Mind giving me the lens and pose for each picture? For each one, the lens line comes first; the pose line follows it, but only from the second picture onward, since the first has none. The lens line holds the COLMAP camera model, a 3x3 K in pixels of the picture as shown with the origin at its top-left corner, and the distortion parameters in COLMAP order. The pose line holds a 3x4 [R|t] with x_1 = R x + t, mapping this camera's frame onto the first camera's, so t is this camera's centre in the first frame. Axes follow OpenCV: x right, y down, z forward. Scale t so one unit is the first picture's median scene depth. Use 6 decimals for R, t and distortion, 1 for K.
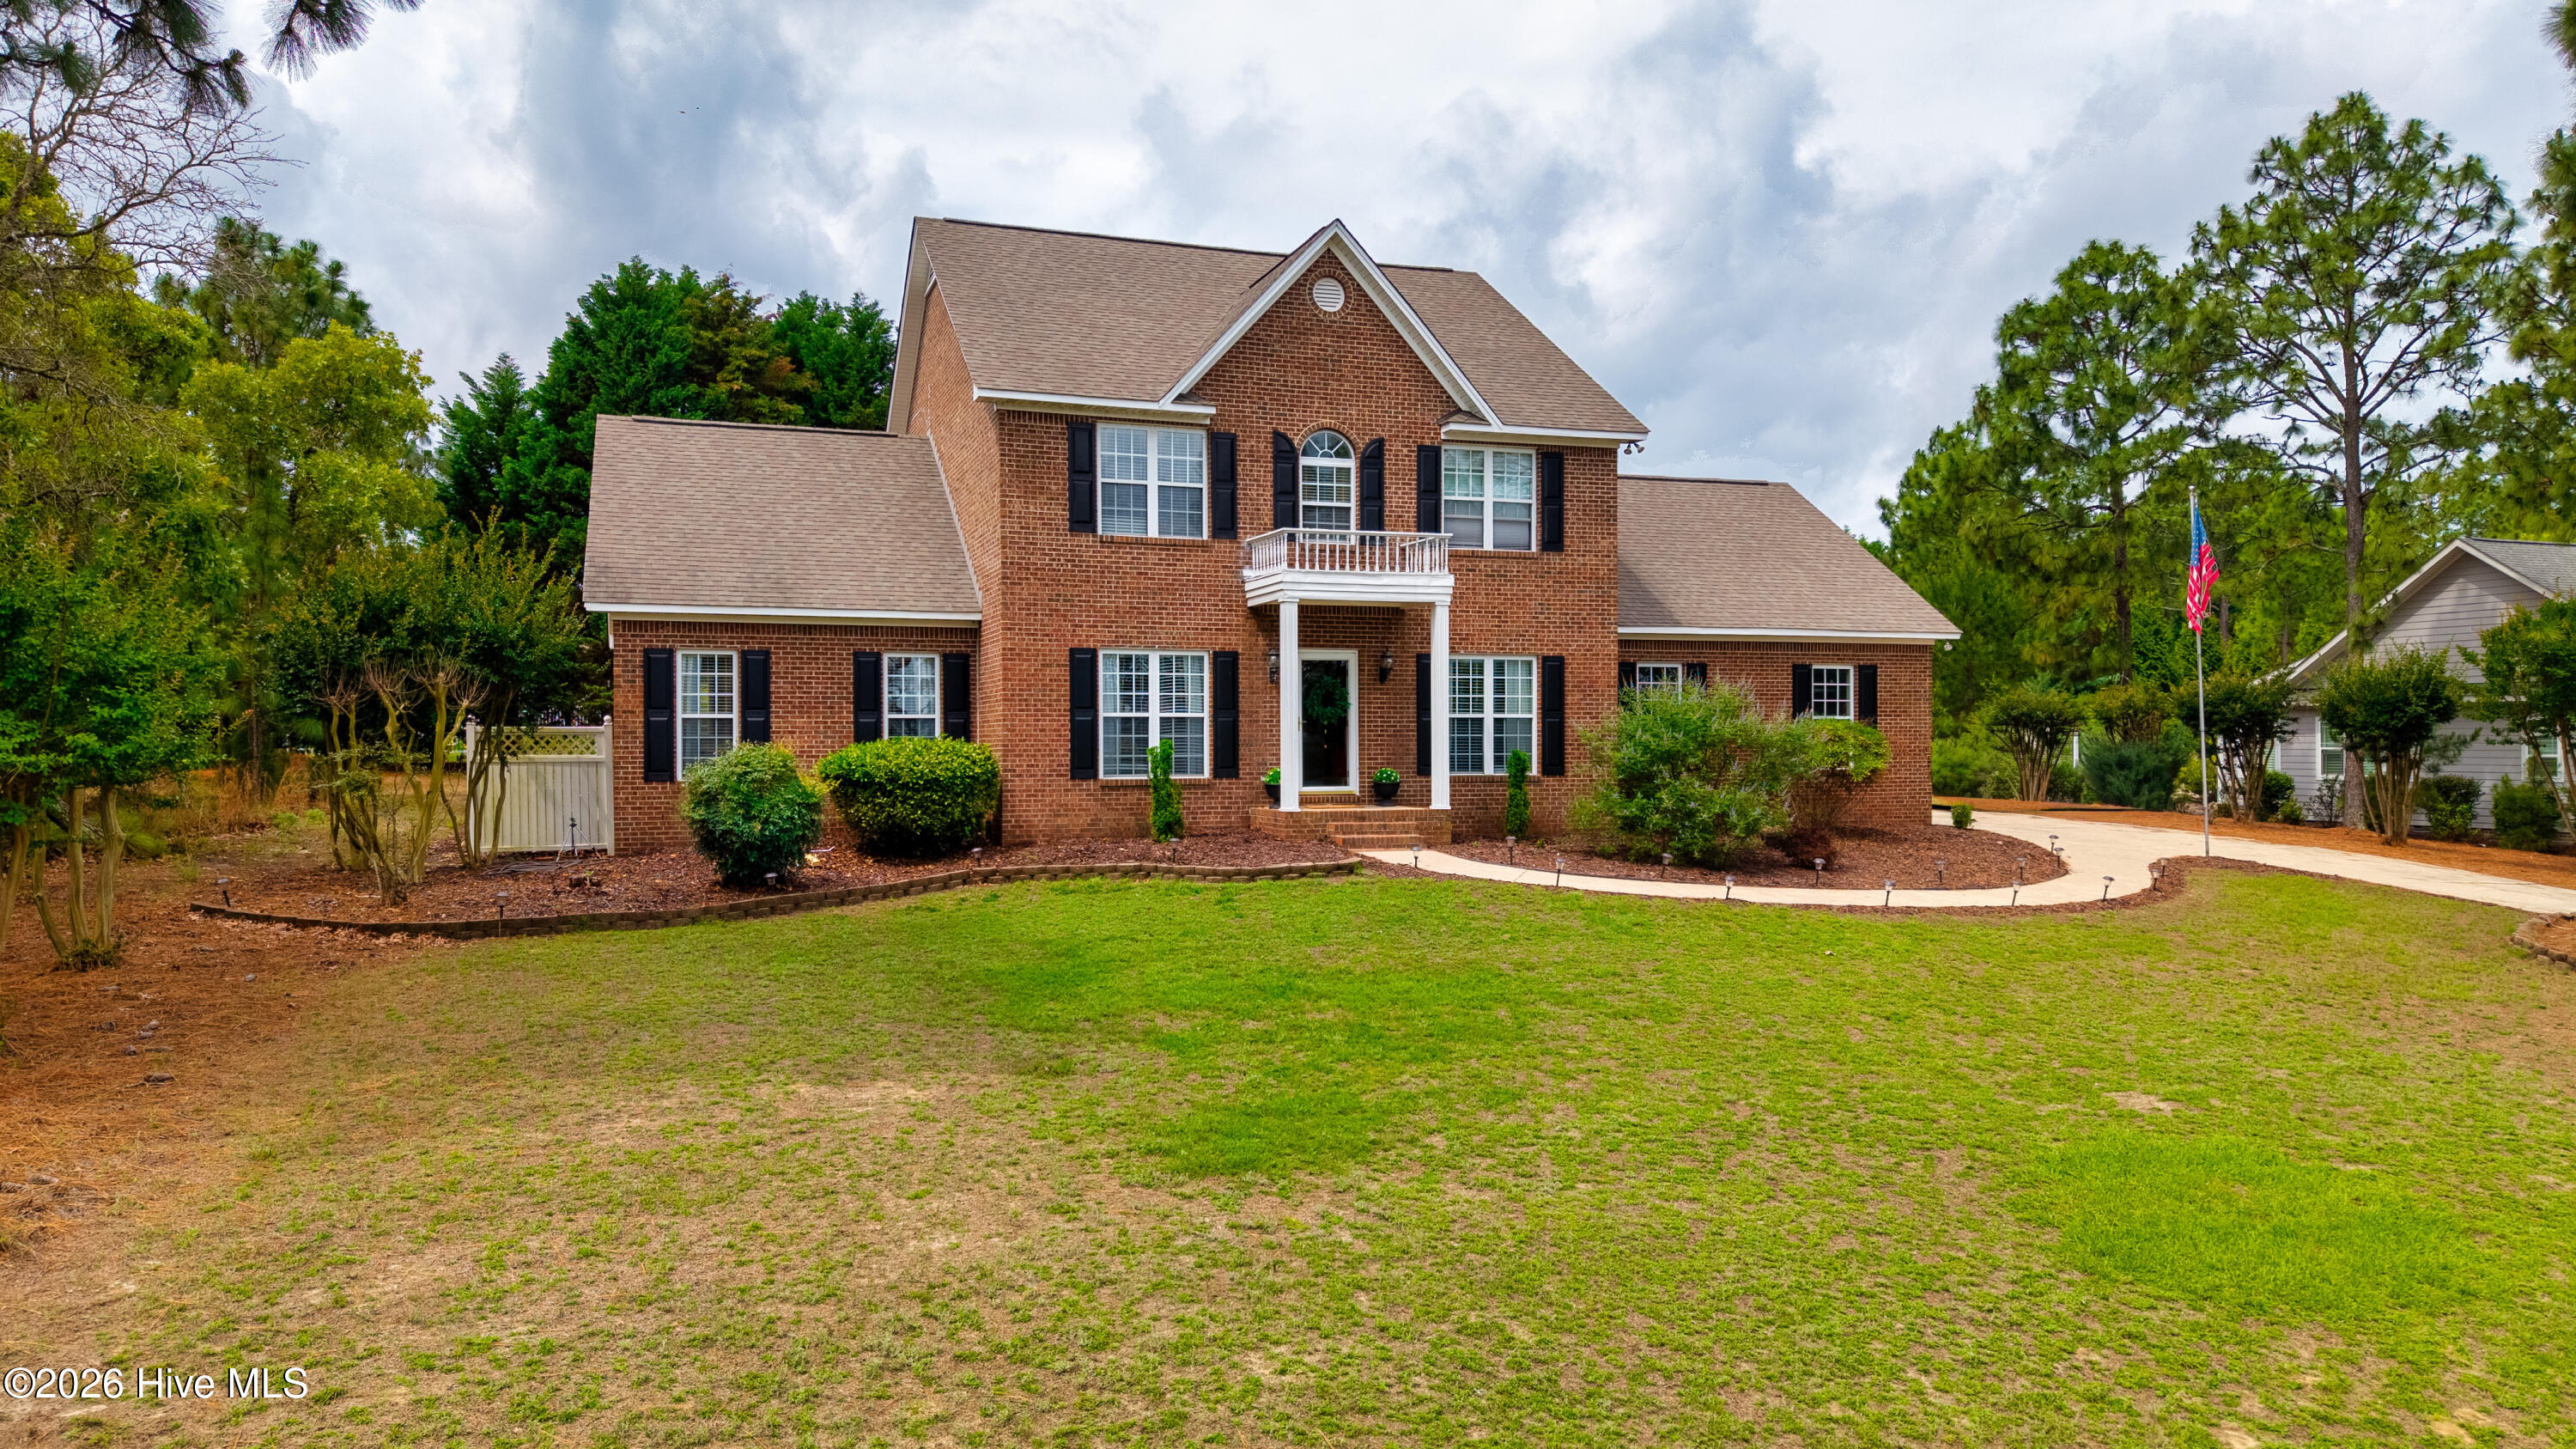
lens RADIAL K [[1749.4, 0, 1262.2], [0, 1749.4, 735.0], [0, 0, 1]] dist [0.007807, -0.012466]
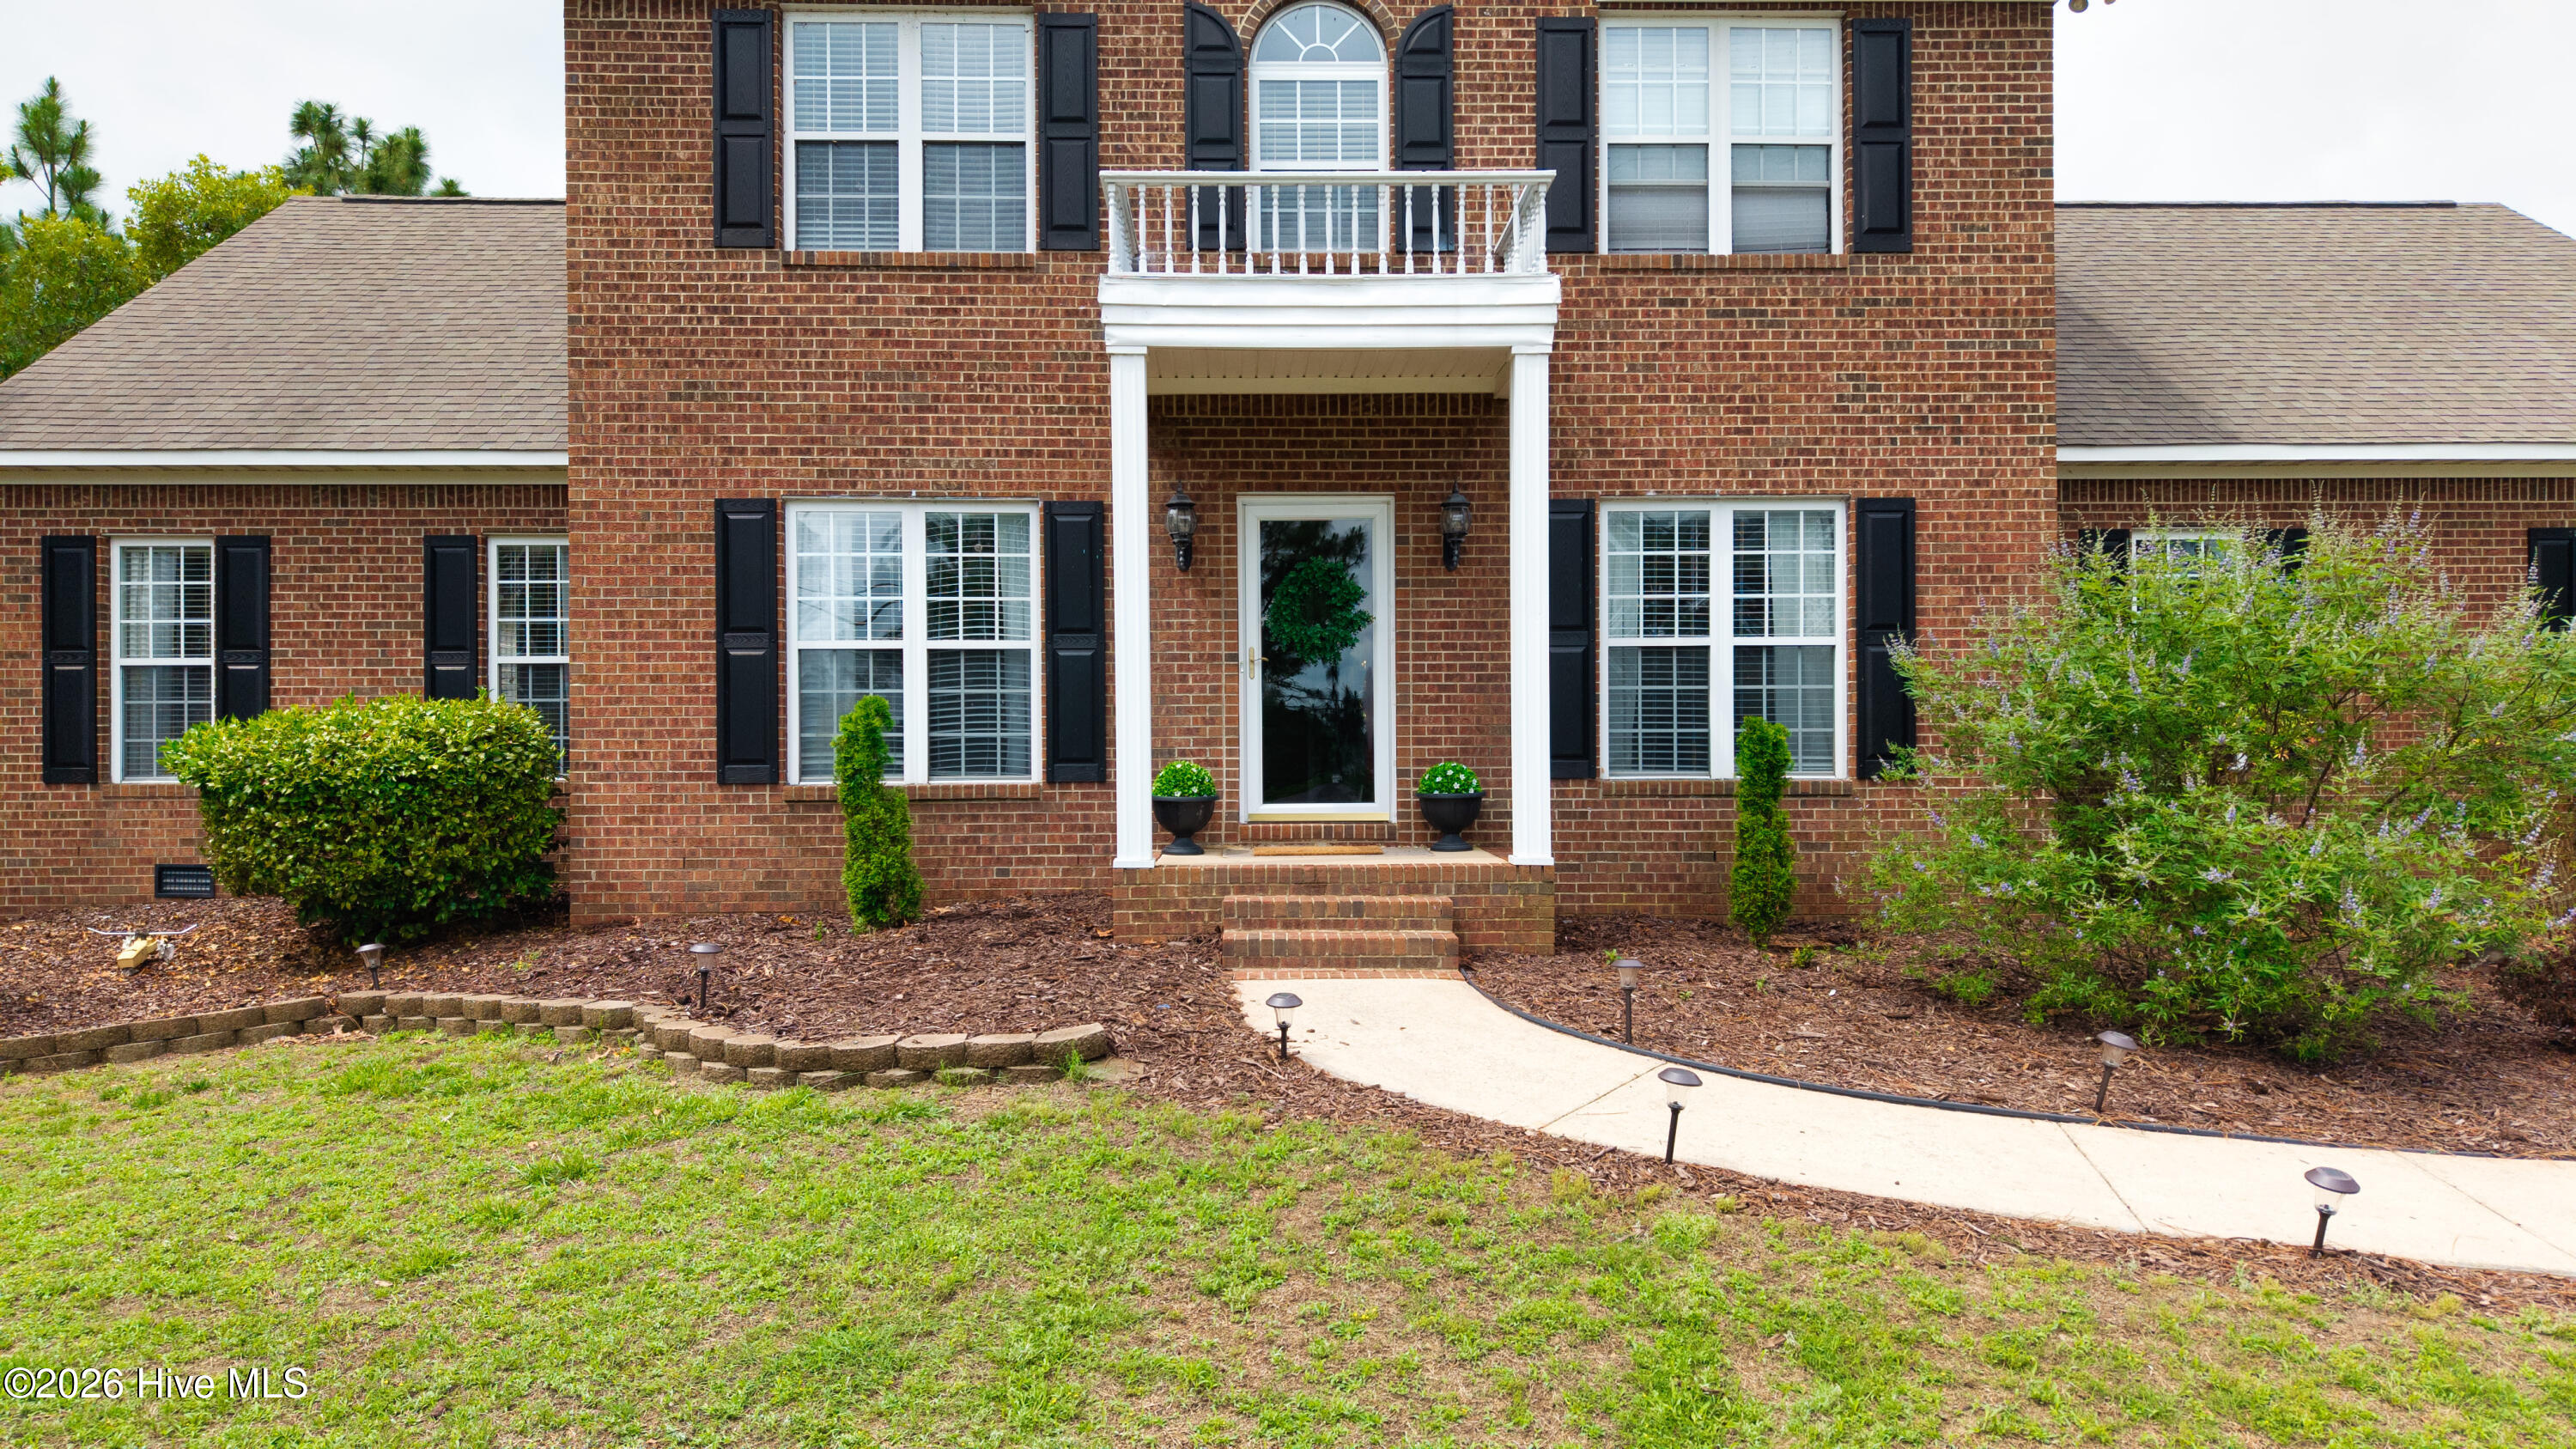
lens RADIAL K [[1749.4, 0, 1277.1], [0, 1749.4, 739.4], [0, 0, 1]] dist [0.007807, -0.012466]
pose [[0.952563, -0.002097, -0.304334, 0.165465], [0.003966, 0.999977, 0.005521, 0.011012], [0.304316, -0.006466, 0.952549, 0.586891]]
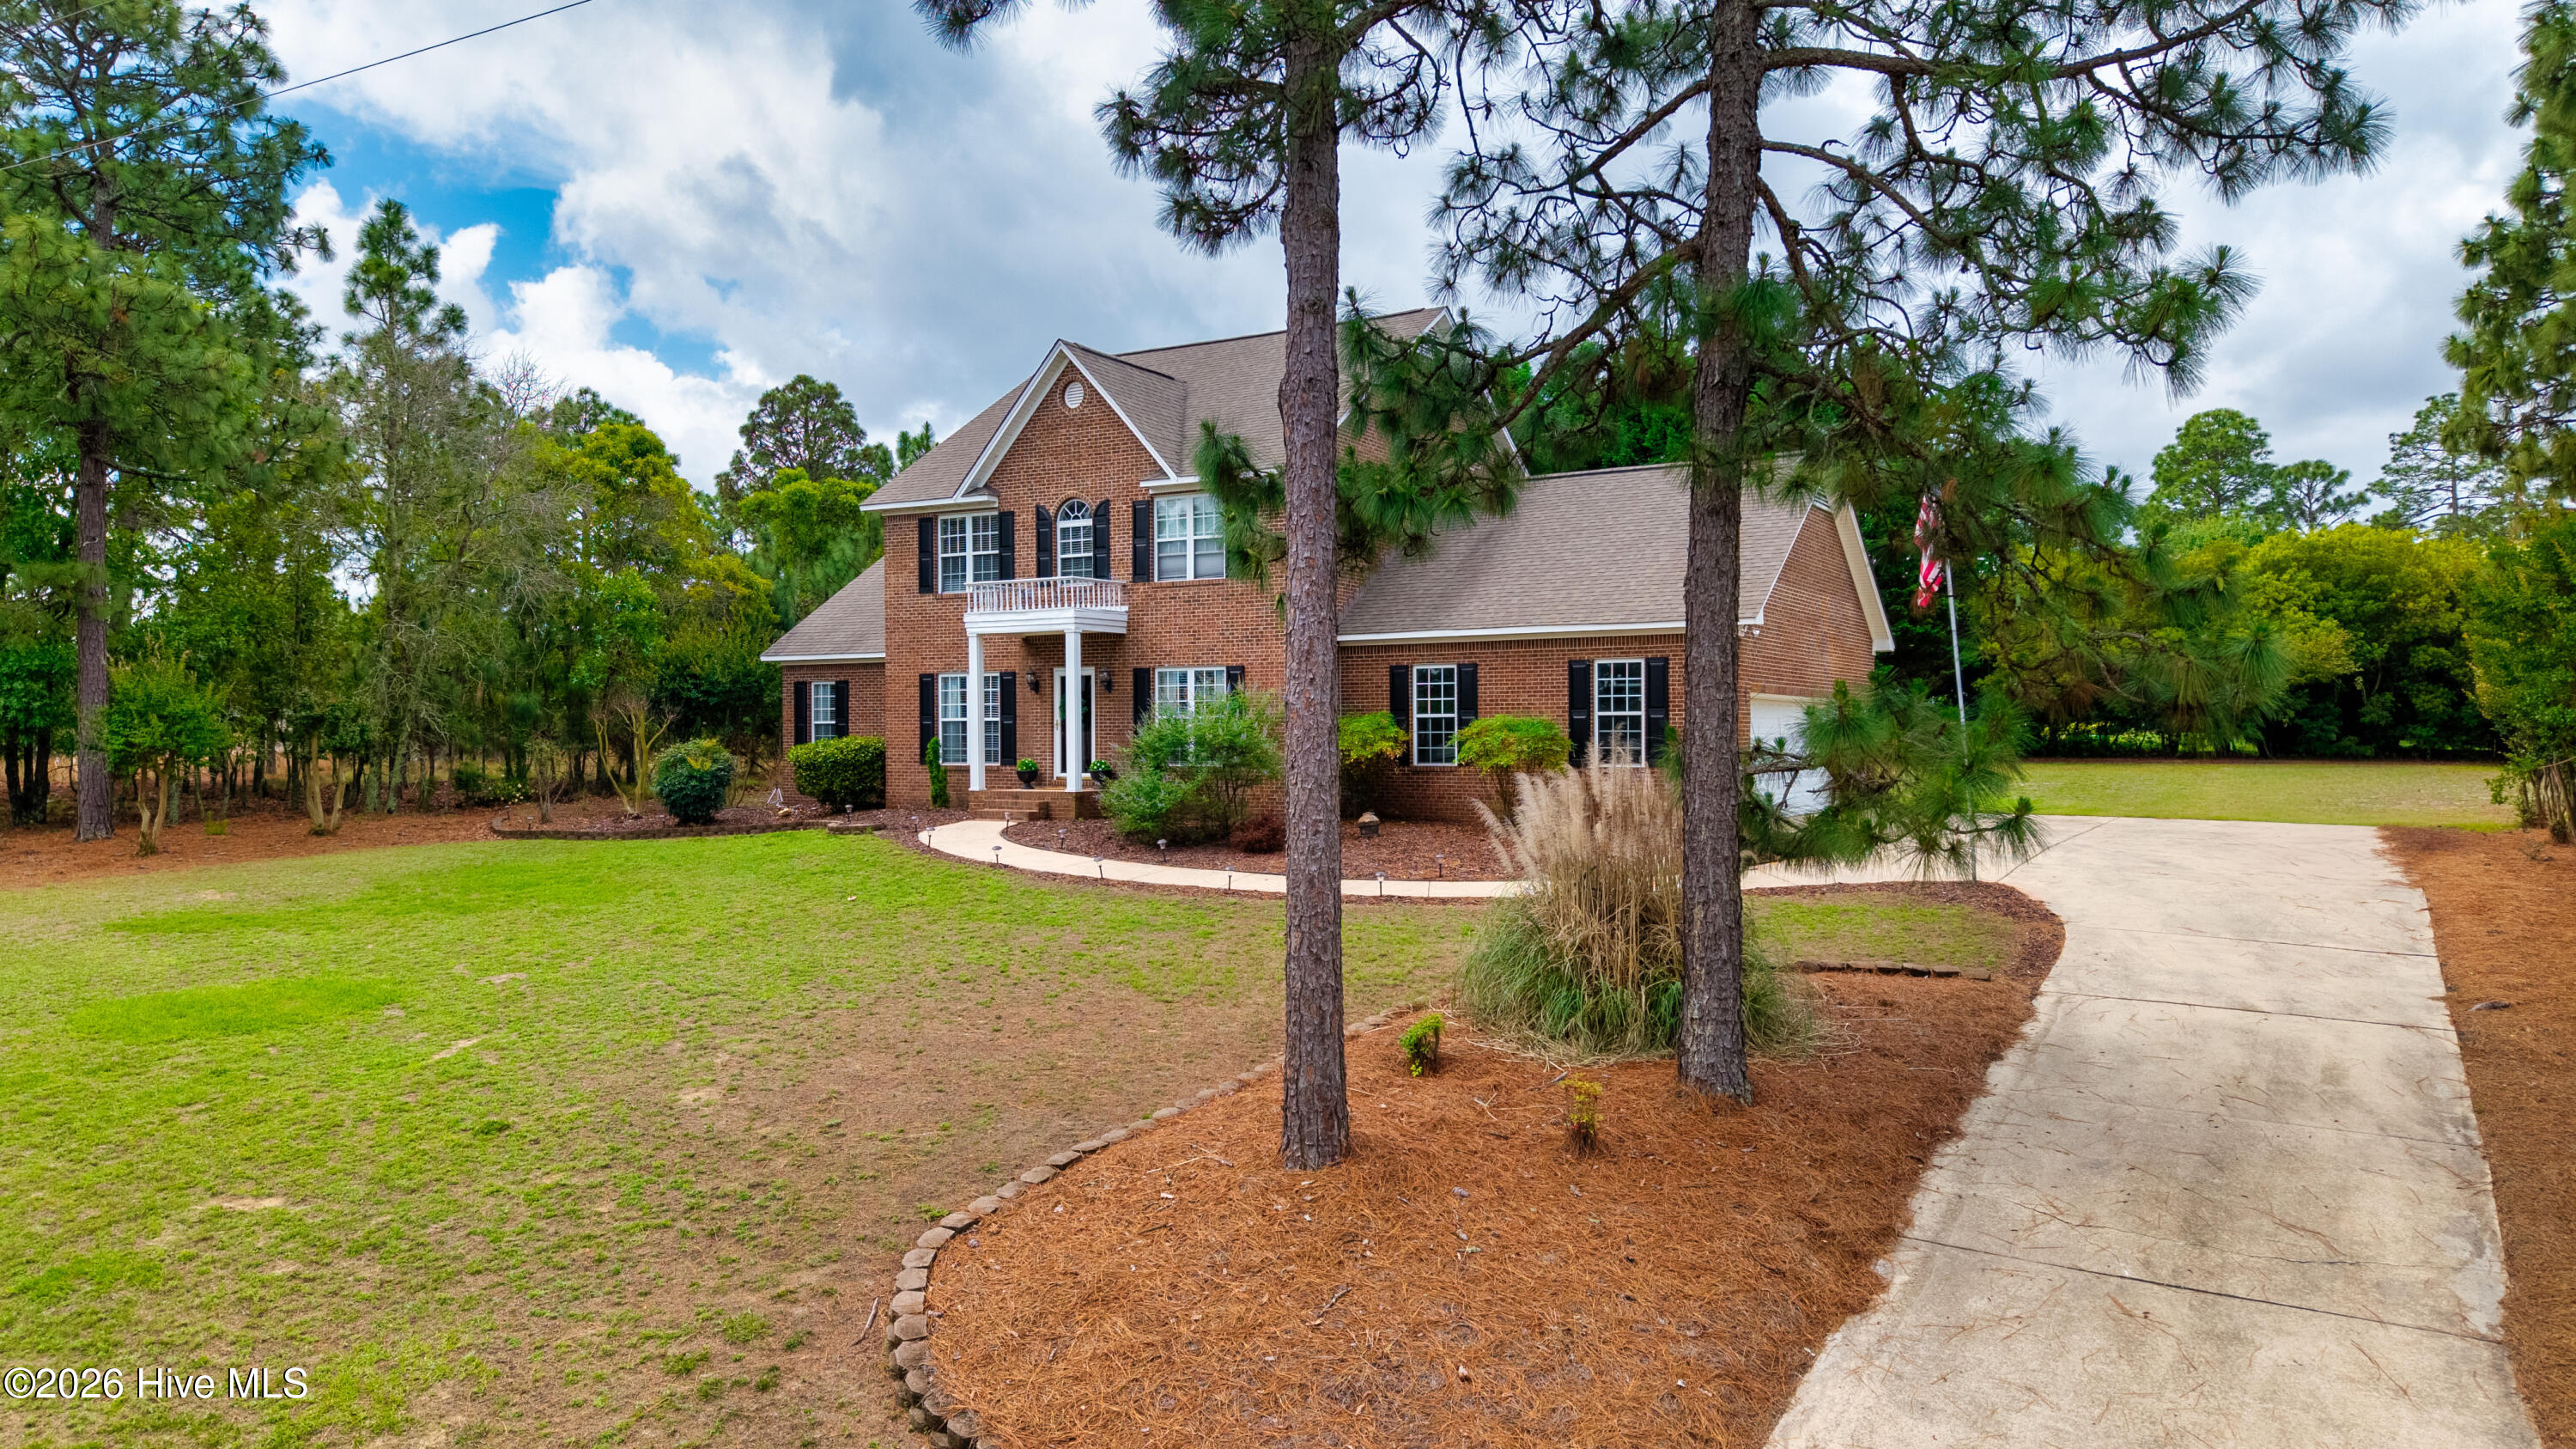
lens RADIAL K [[1749.4, 0, 1288.9], [0, 1749.4, 719.5], [0, 0, 1]] dist [0.007807, -0.012466]
pose [[0.646901, -0.007717, -0.762535, 1.156001], [0.004161, 0.999970, -0.006589, -0.001198], [0.762562, 0.001090, 0.646914, 0.287238]]
